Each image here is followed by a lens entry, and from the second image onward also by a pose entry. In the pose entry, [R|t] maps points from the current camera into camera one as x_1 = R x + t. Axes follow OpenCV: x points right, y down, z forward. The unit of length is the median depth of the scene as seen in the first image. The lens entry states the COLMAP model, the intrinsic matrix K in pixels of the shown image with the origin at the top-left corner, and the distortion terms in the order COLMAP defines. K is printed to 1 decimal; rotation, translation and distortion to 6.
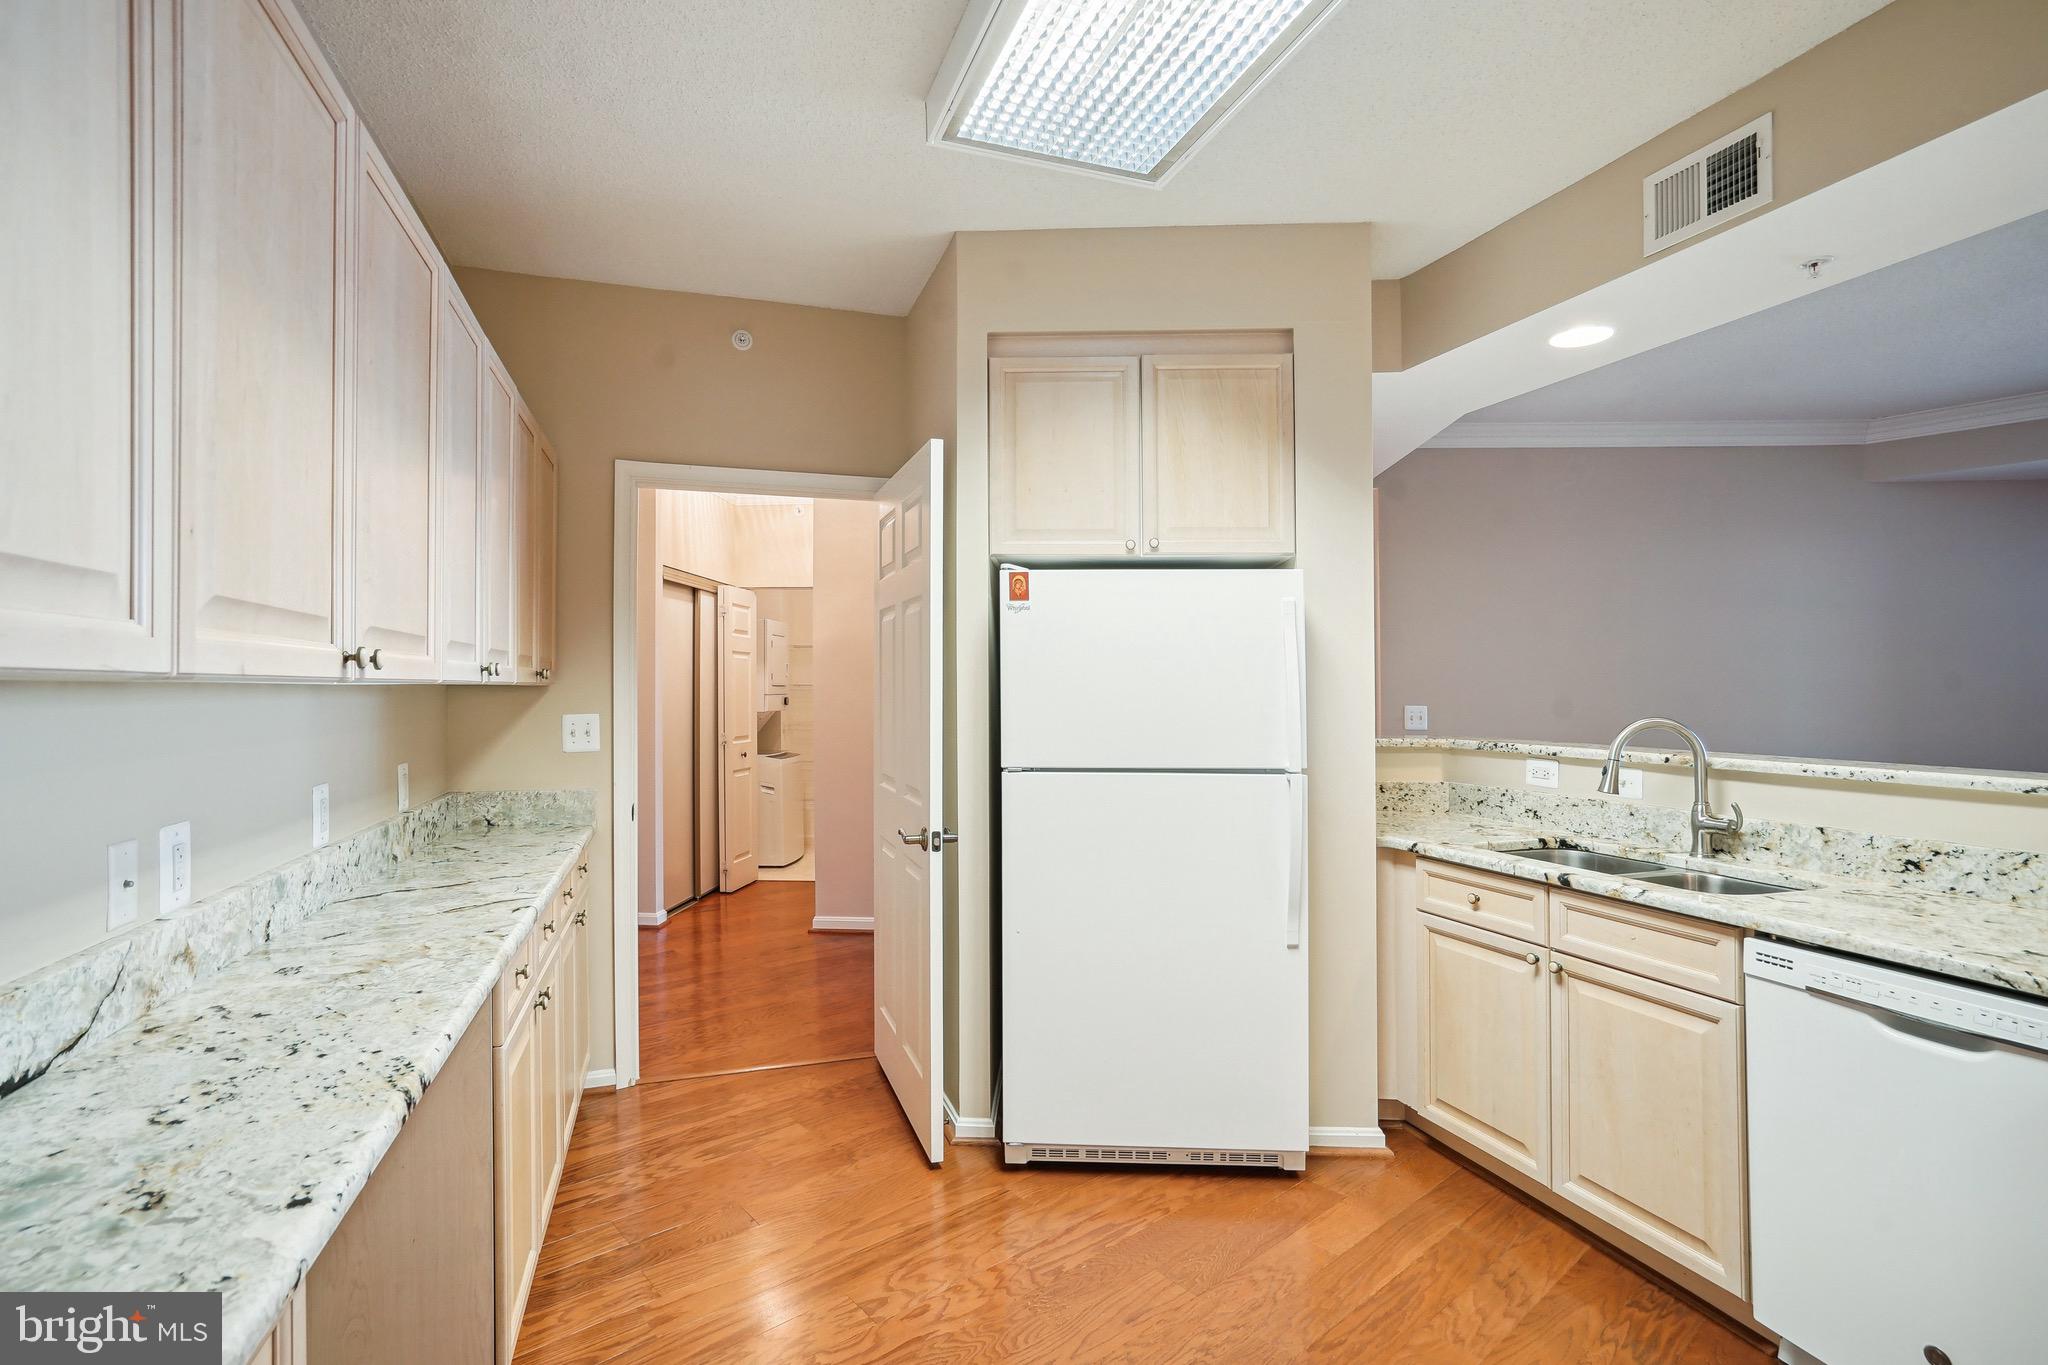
lens RADIAL K [[975.4, 0, 1032.9], [0, 975.4, 688.9], [0, 0, 1]] dist [-0.021209, 0.000388]
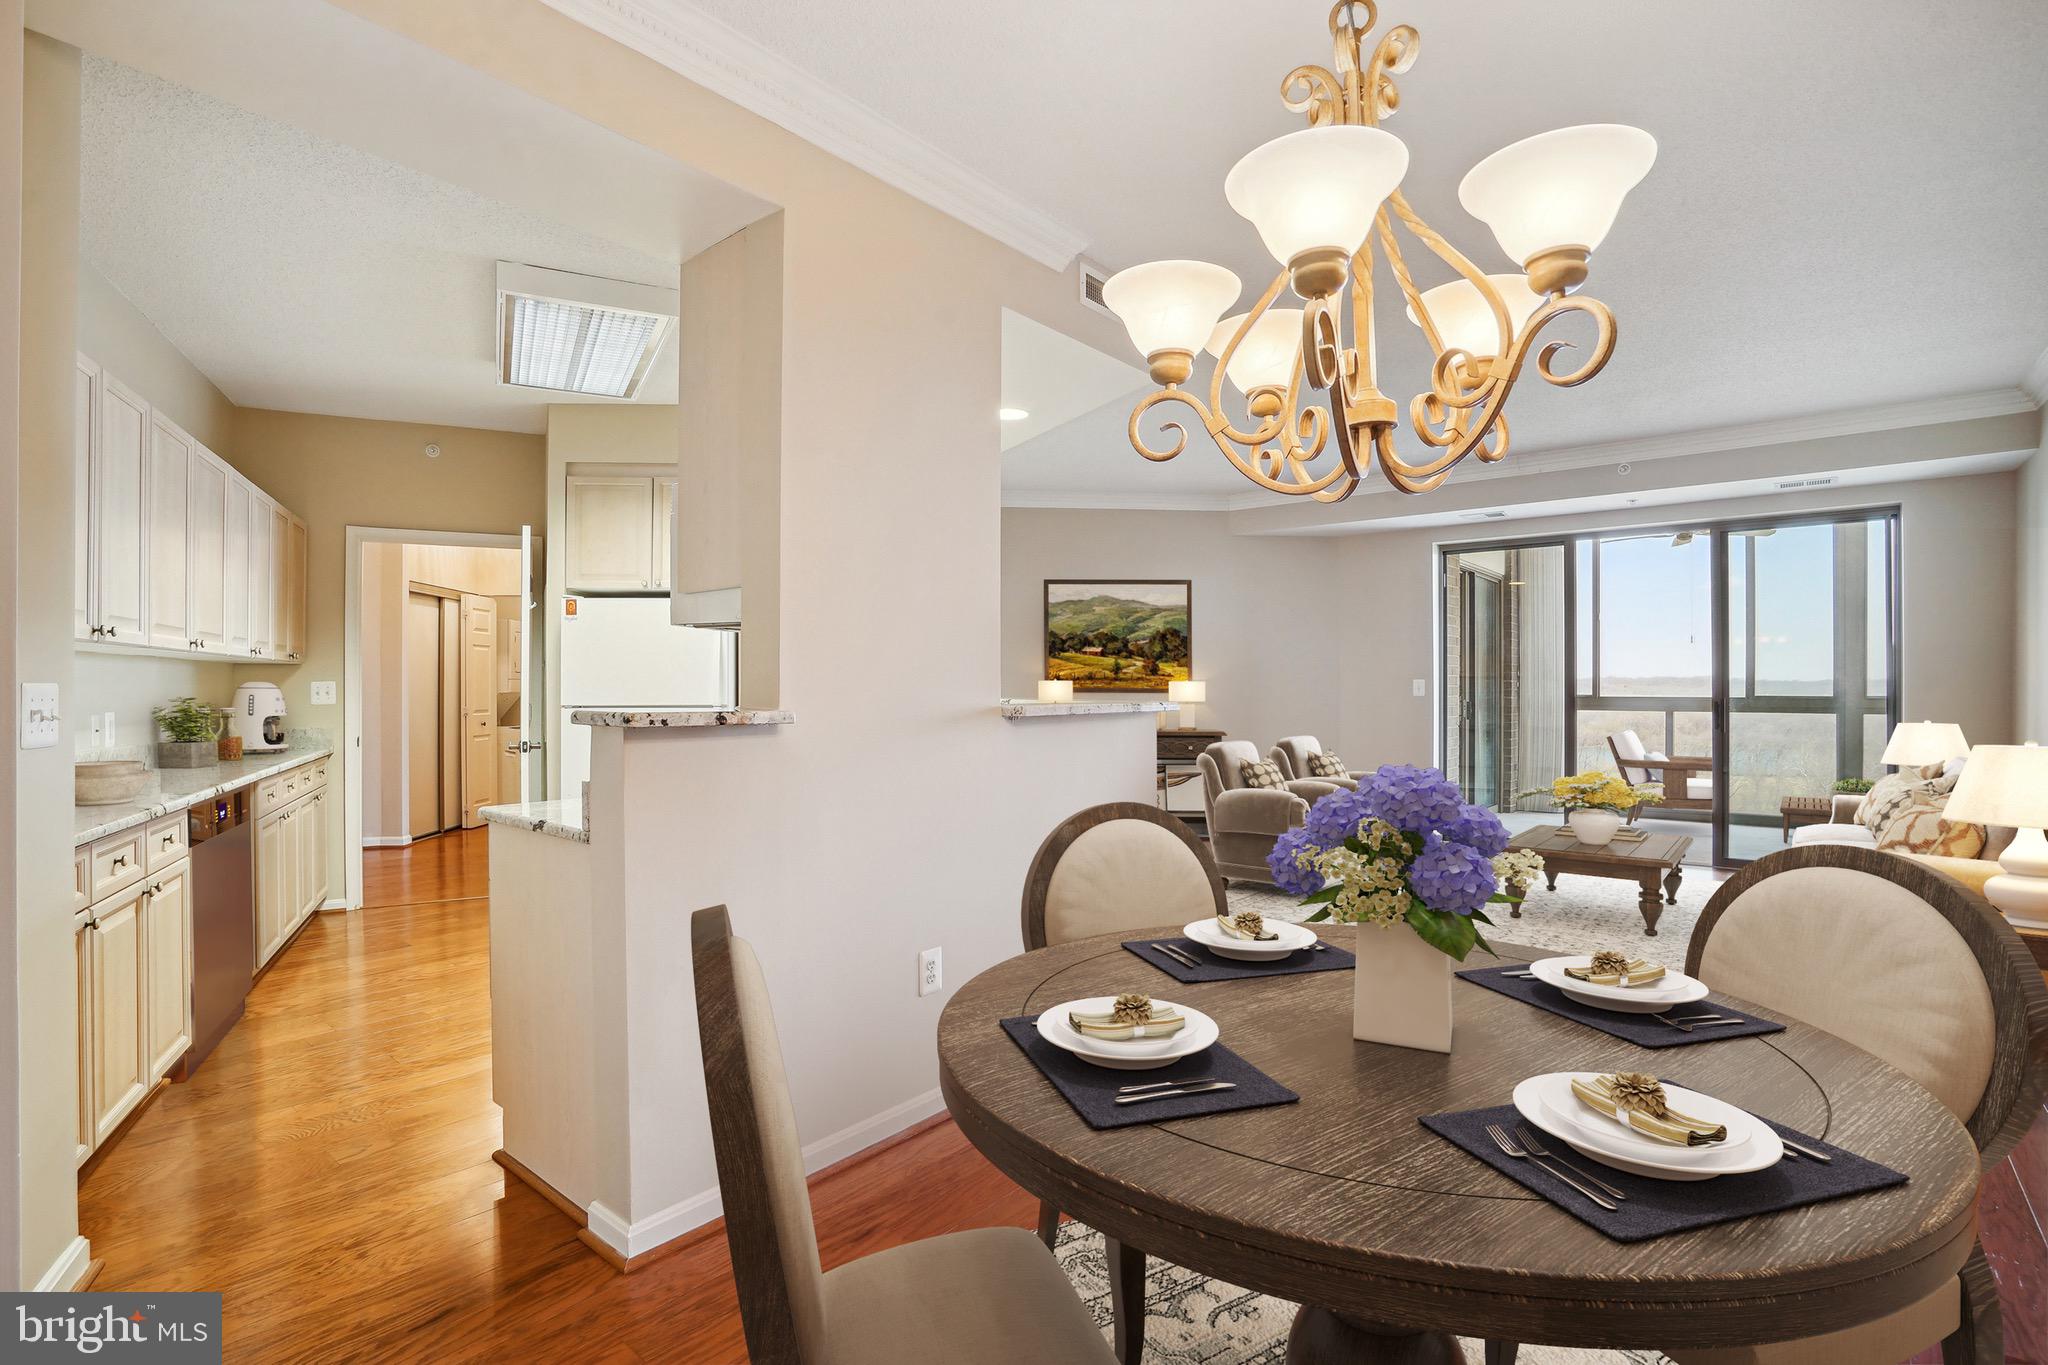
lens RADIAL K [[975.4, 0, 1020.4], [0, 975.4, 680.8], [0, 0, 1]] dist [-0.021209, 0.000388]
pose [[0.990366, -0.005123, 0.138381, 0.467830], [0.005790, 0.999973, -0.004418, 0.038461], [-0.138354, 0.005177, 0.990369, -0.763447]]
